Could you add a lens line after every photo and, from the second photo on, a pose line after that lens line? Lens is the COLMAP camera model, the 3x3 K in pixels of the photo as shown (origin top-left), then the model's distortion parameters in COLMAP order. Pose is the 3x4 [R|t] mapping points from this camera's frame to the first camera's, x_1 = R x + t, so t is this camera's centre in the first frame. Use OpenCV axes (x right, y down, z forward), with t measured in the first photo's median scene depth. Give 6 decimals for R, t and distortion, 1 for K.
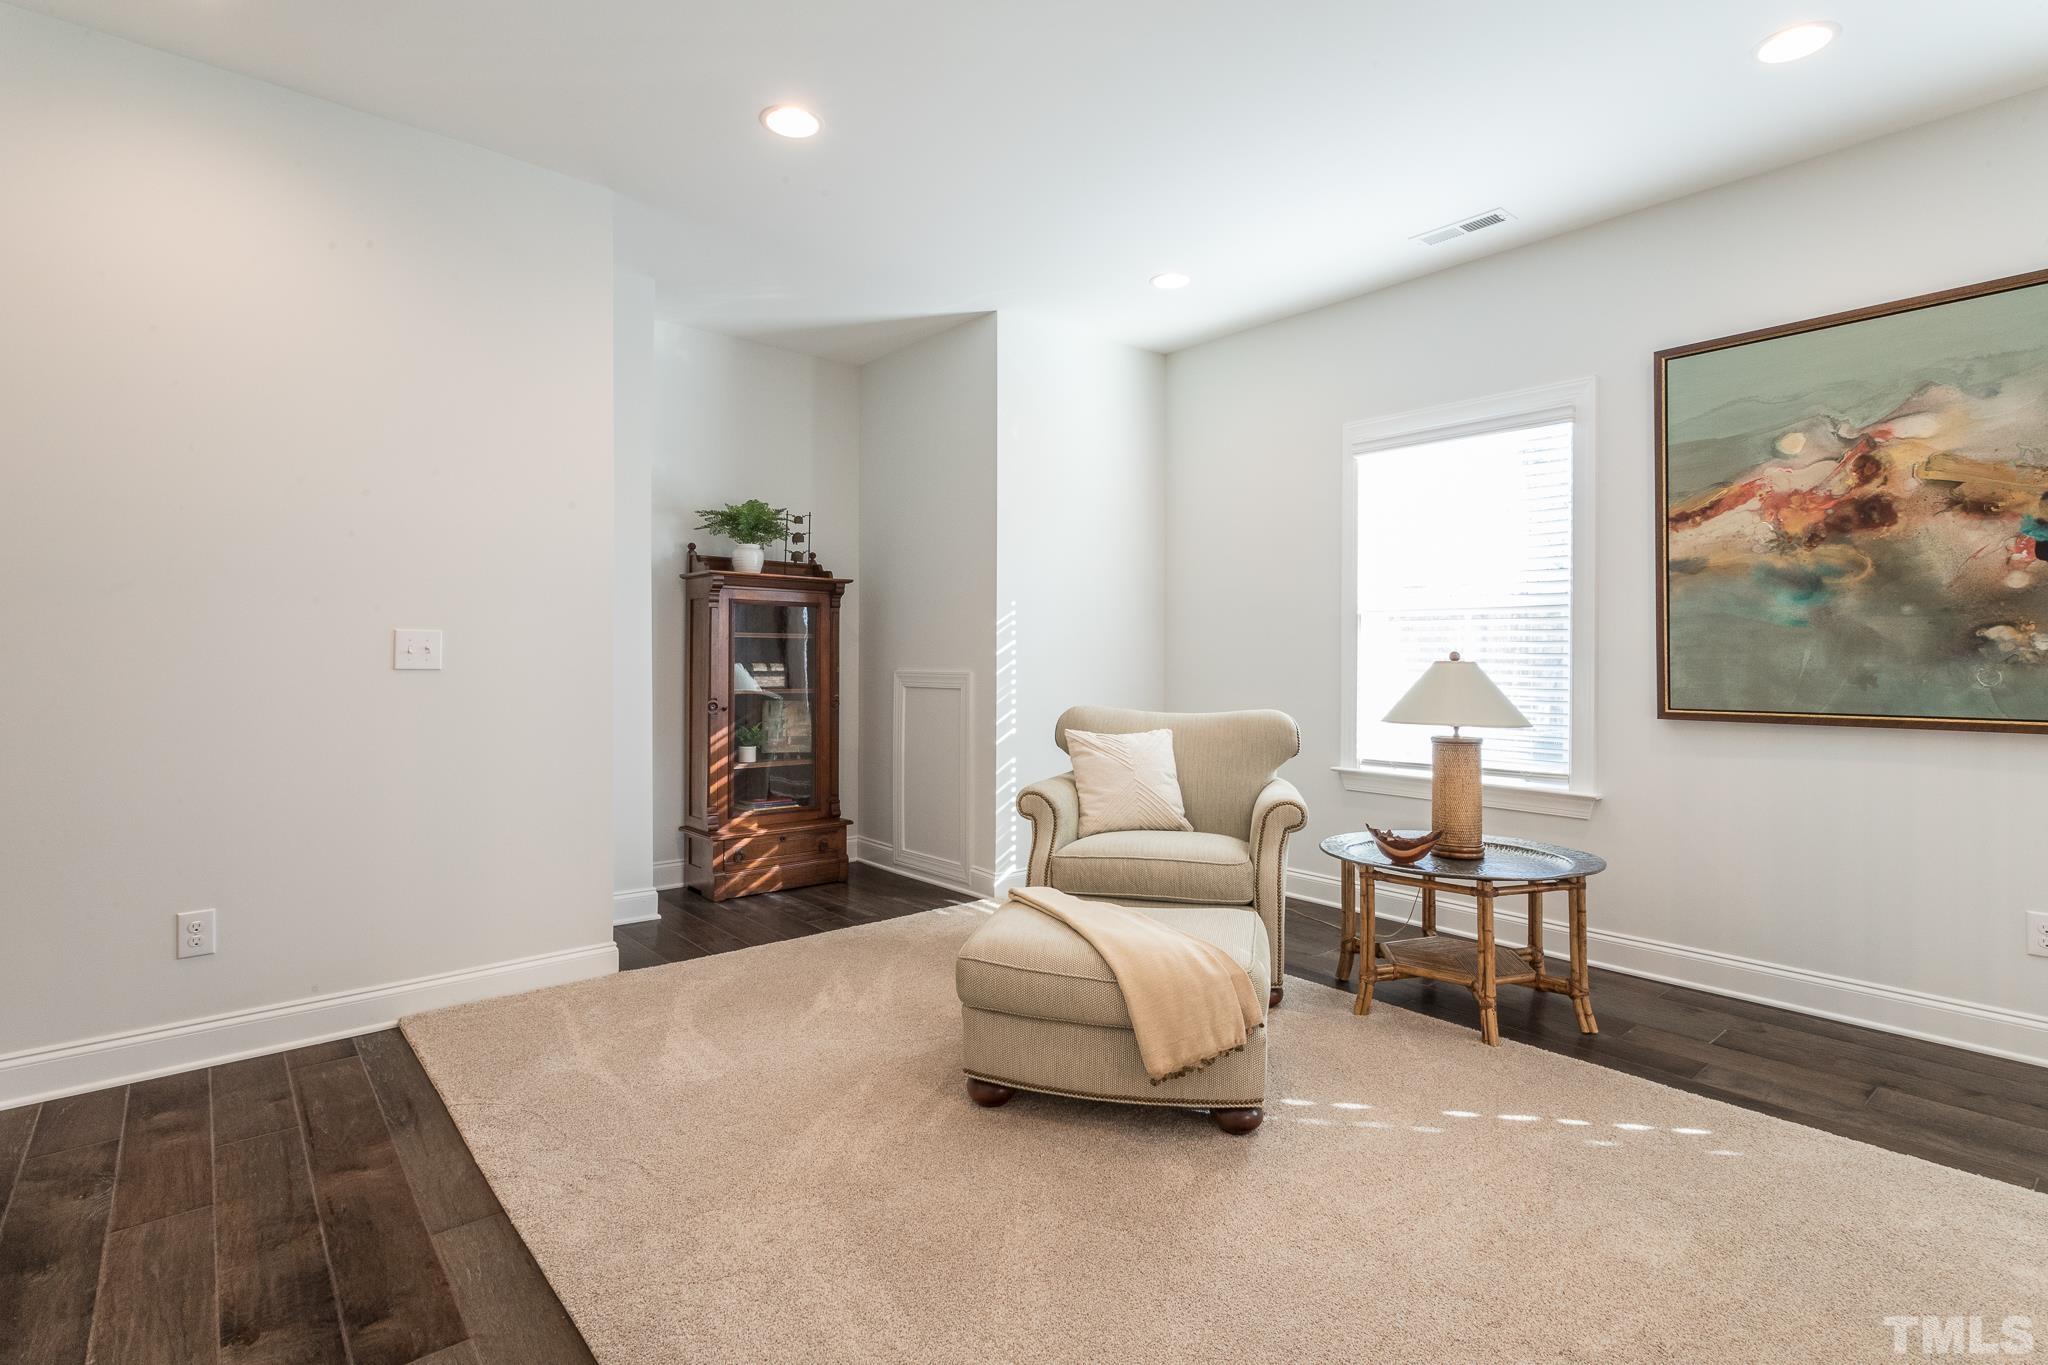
lens RADIAL K [[983.0, 0, 1021.5], [0, 983.0, 667.5], [0, 0, 1]] dist [-0.001901, 0.001774]
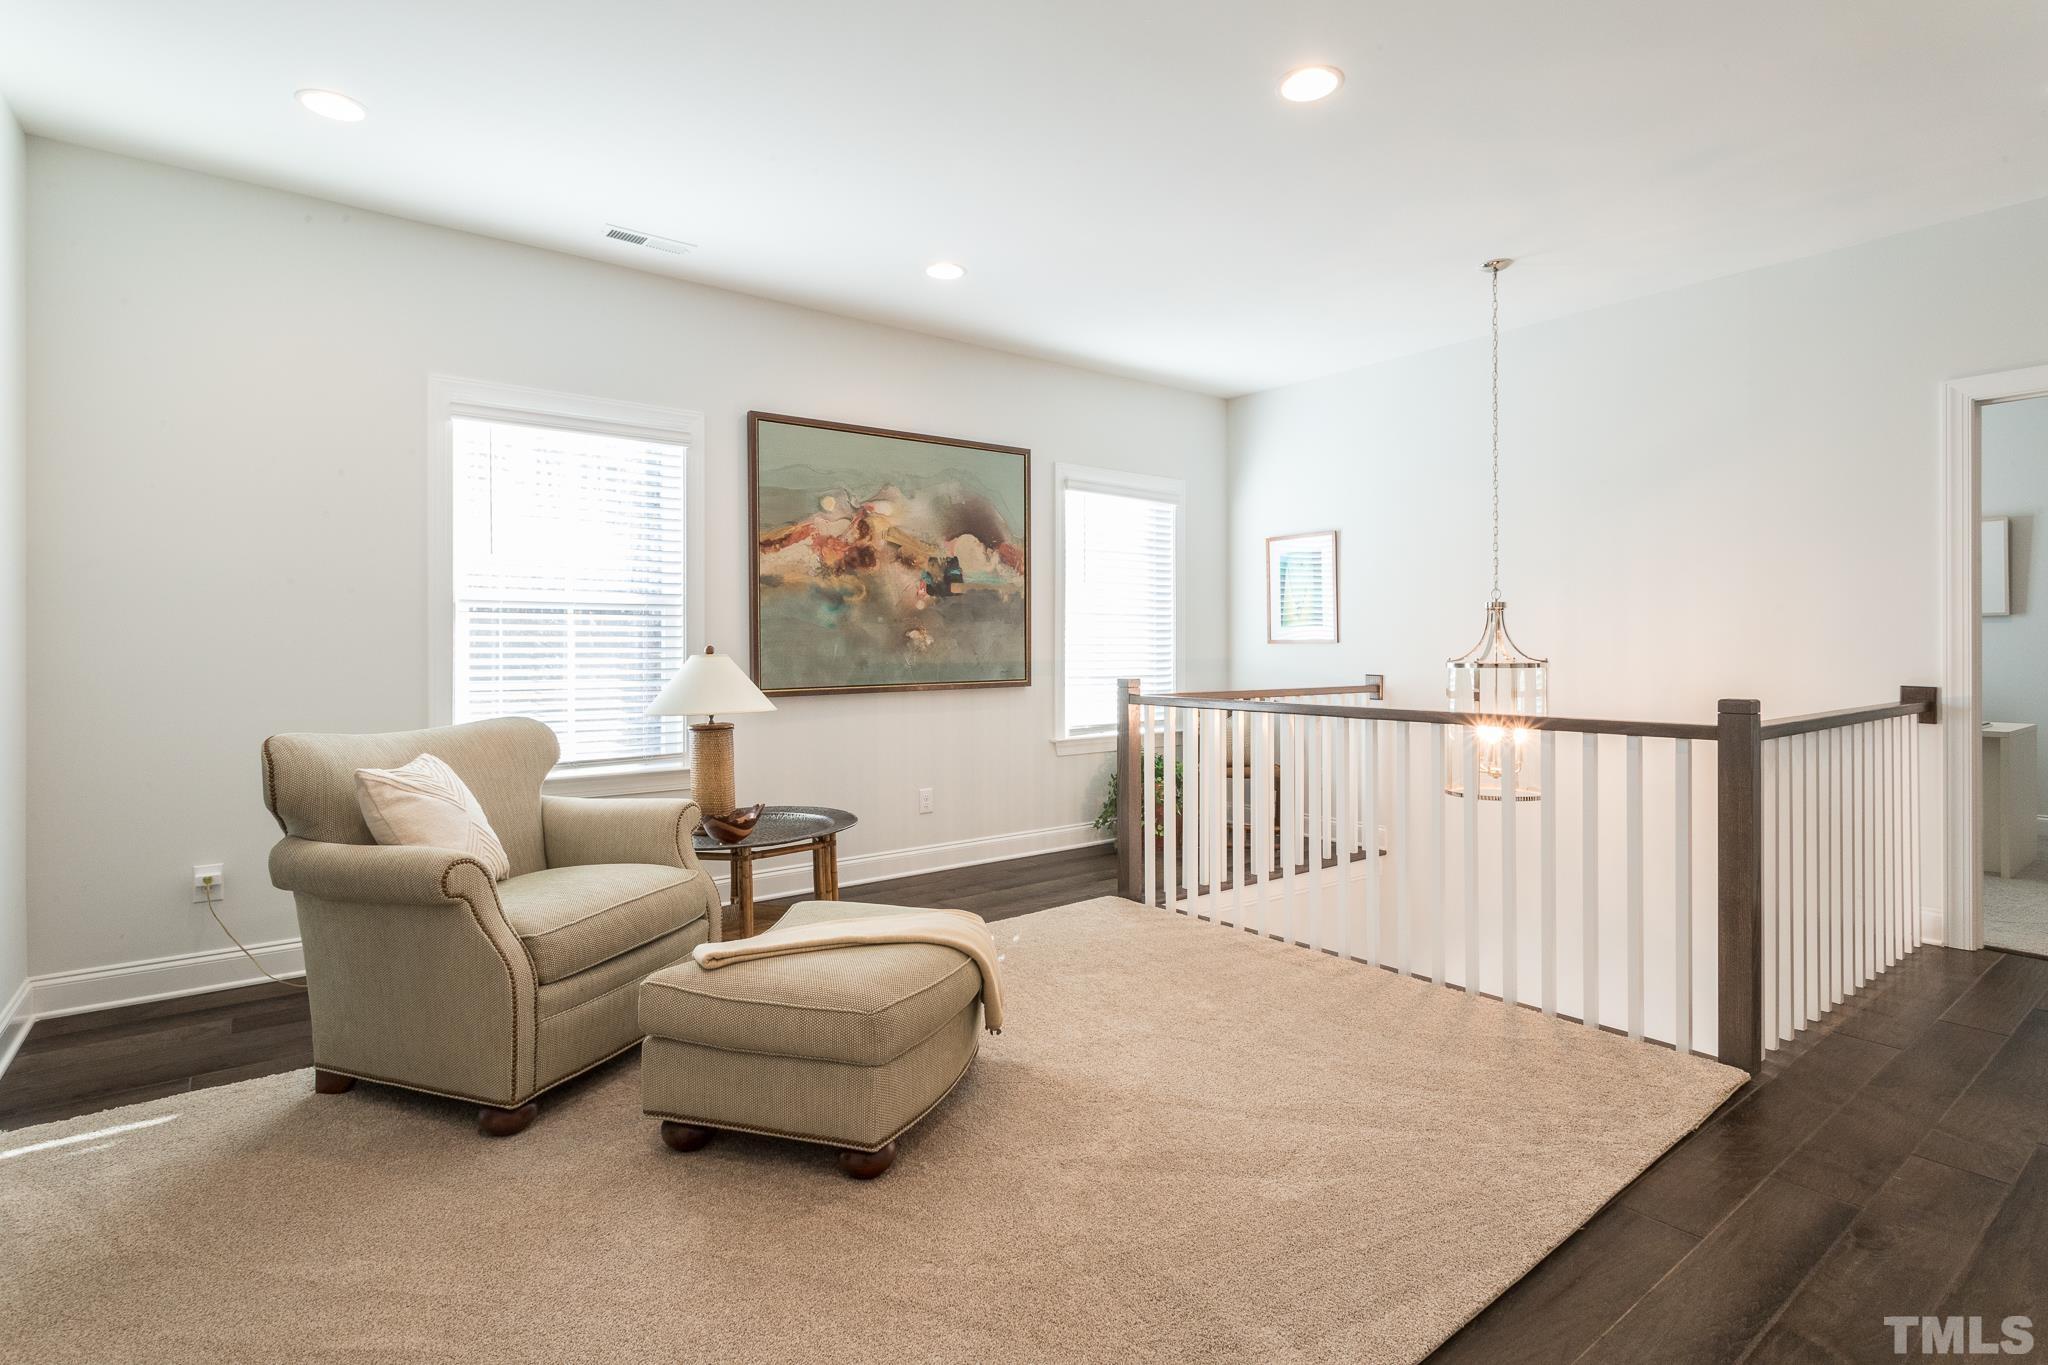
lens RADIAL K [[983.0, 0, 1006.0], [0, 983.0, 641.5], [0, 0, 1]] dist [-0.001901, 0.001774]
pose [[0.063434, -0.003594, 0.997980, -0.681993], [0.013070, 0.999911, 0.002770, -0.023153], [-0.997900, 0.012868, 0.063475, 0.662876]]
